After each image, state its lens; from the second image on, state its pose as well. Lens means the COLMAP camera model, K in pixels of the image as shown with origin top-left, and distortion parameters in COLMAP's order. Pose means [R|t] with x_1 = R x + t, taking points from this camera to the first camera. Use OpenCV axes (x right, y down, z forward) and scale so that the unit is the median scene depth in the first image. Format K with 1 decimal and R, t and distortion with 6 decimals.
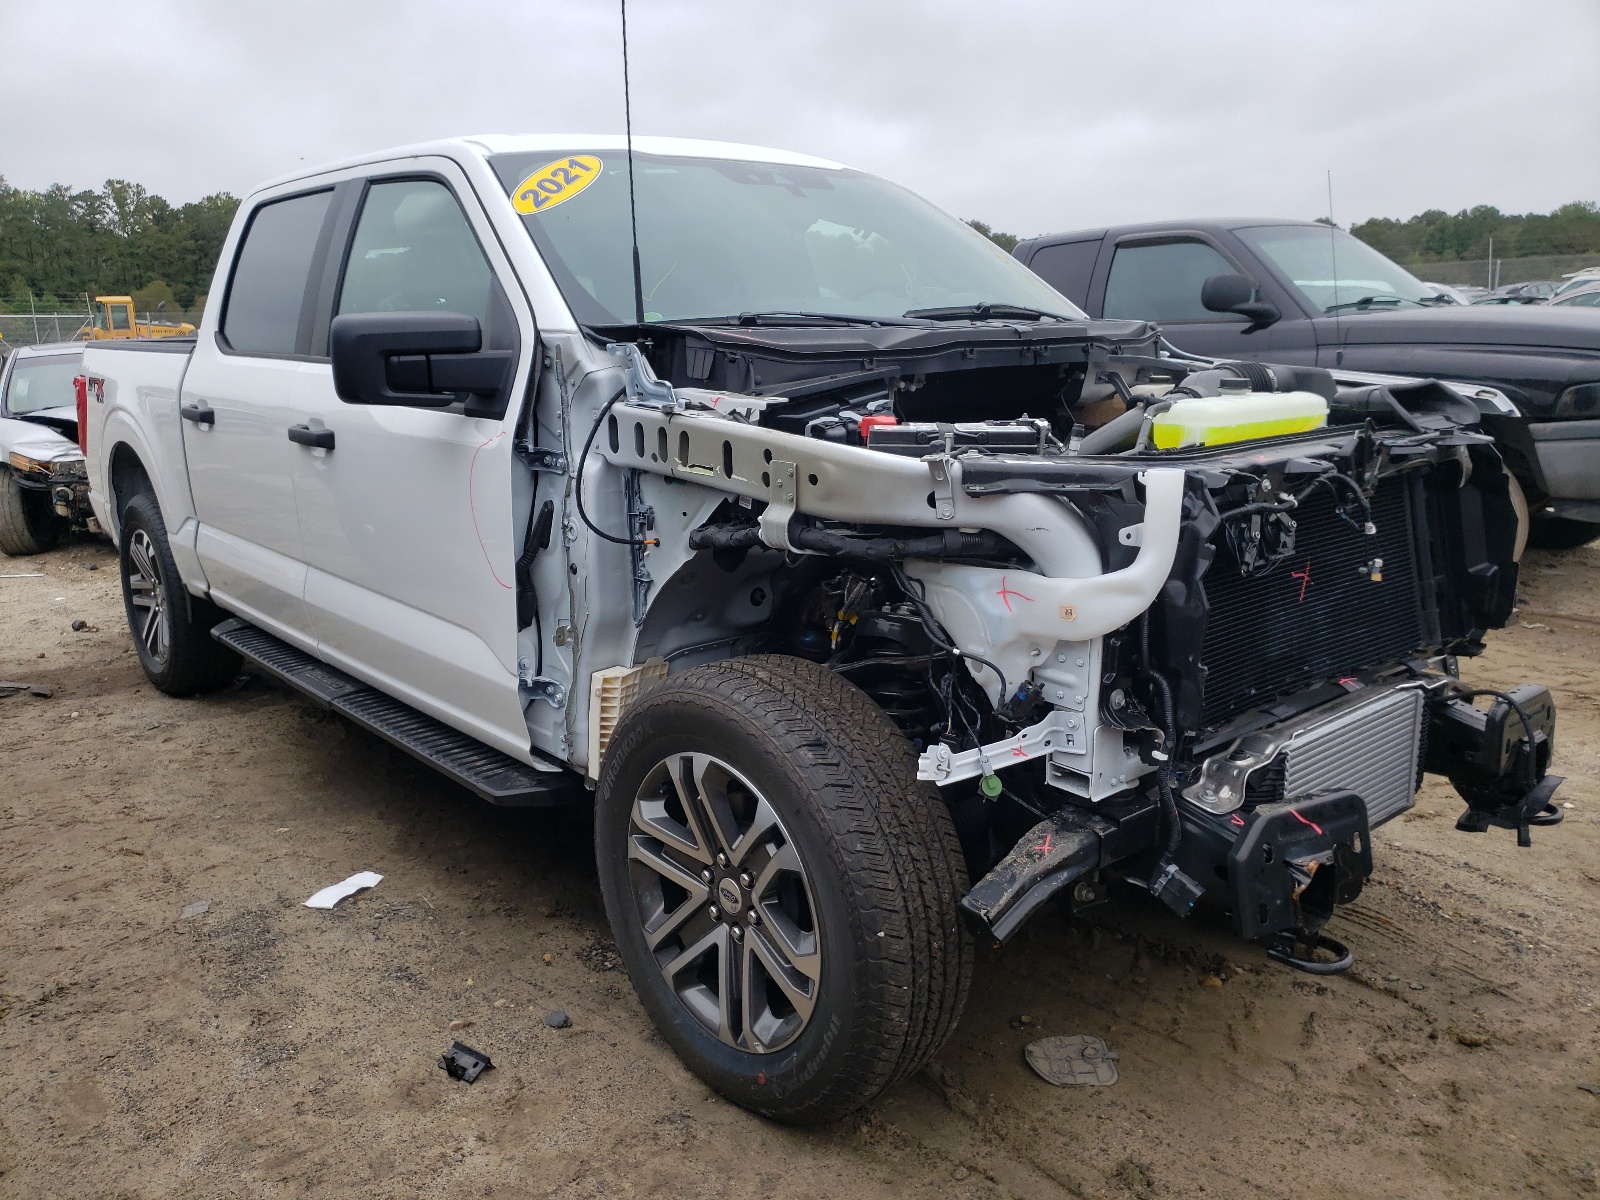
lens RADIAL K [[1277.2, 0, 800.0], [0, 1277.2, 600.0], [0, 0, 1]] dist [-0.009809, -0.004741]
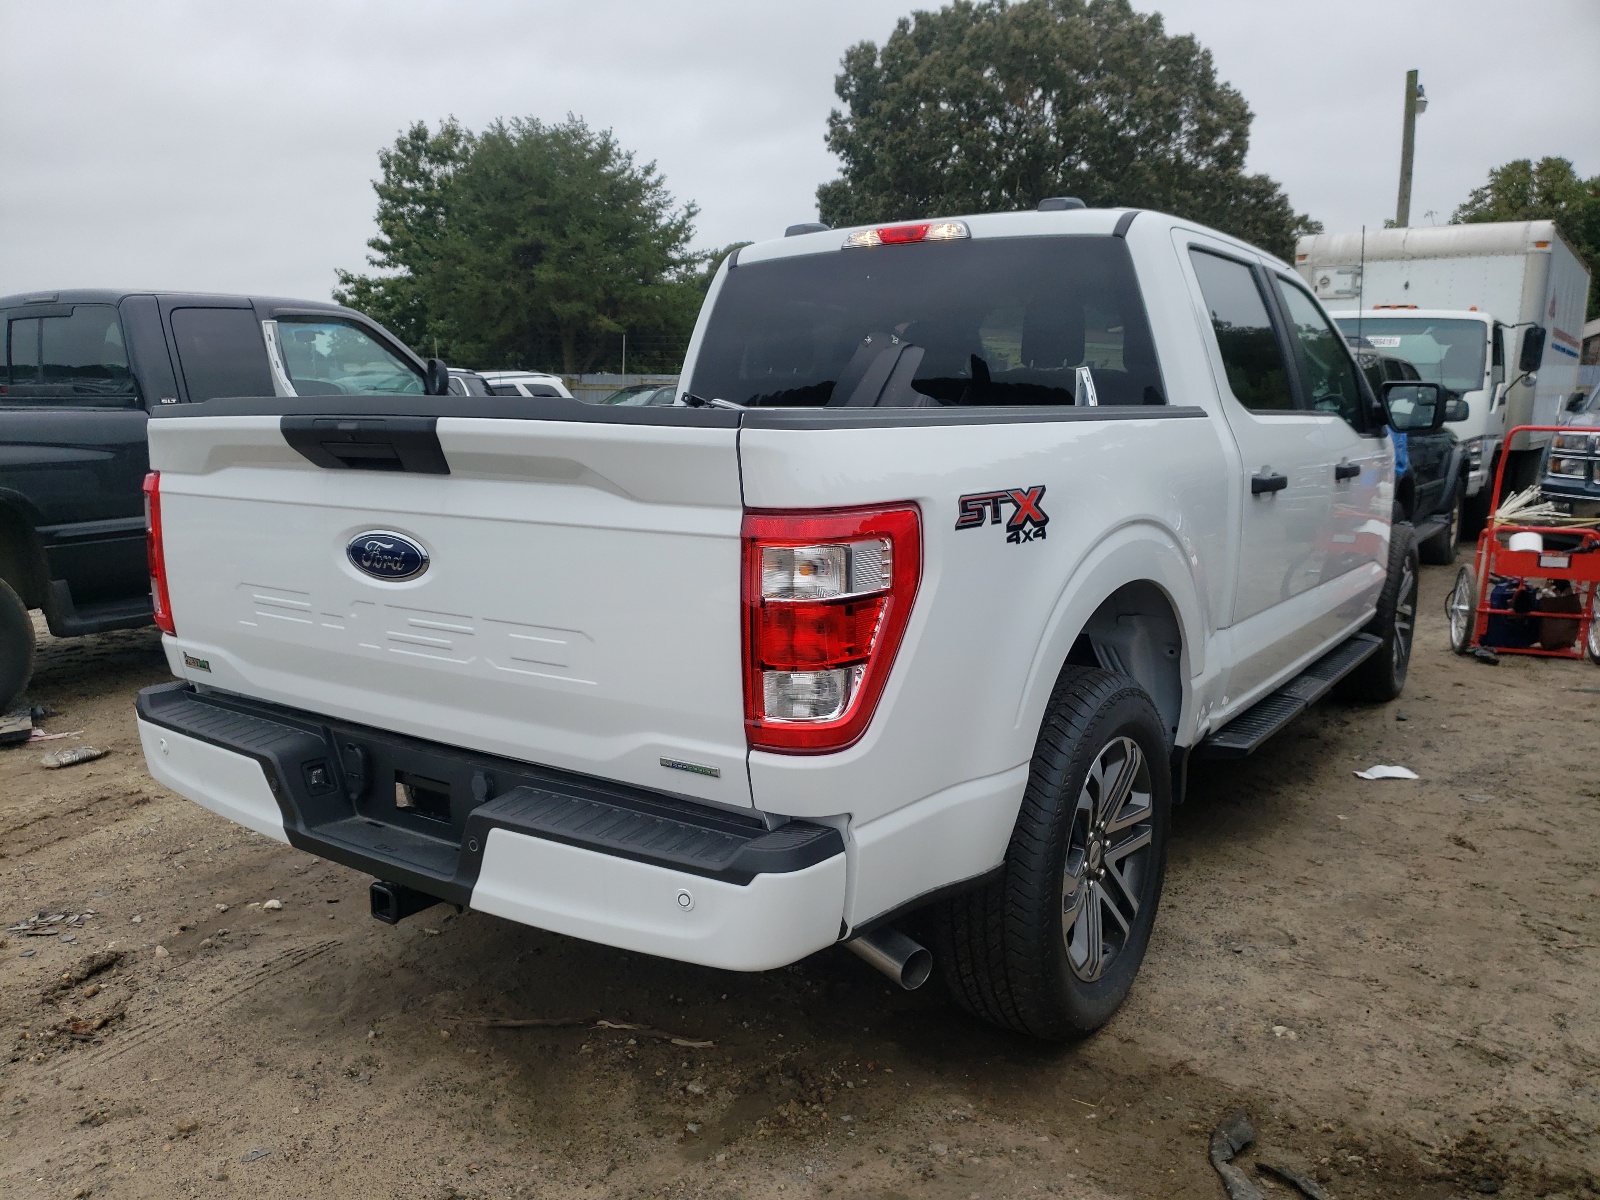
lens RADIAL K [[1277.2, 0, 800.0], [0, 1277.2, 600.0], [0, 0, 1]] dist [-0.009809, -0.004741]
pose [[-0.257599, -0.136477, 0.956565, -1.264855], [0.215447, 0.956939, 0.194549, -0.310634], [-0.941926, 0.256205, -0.217103, 1.558620]]
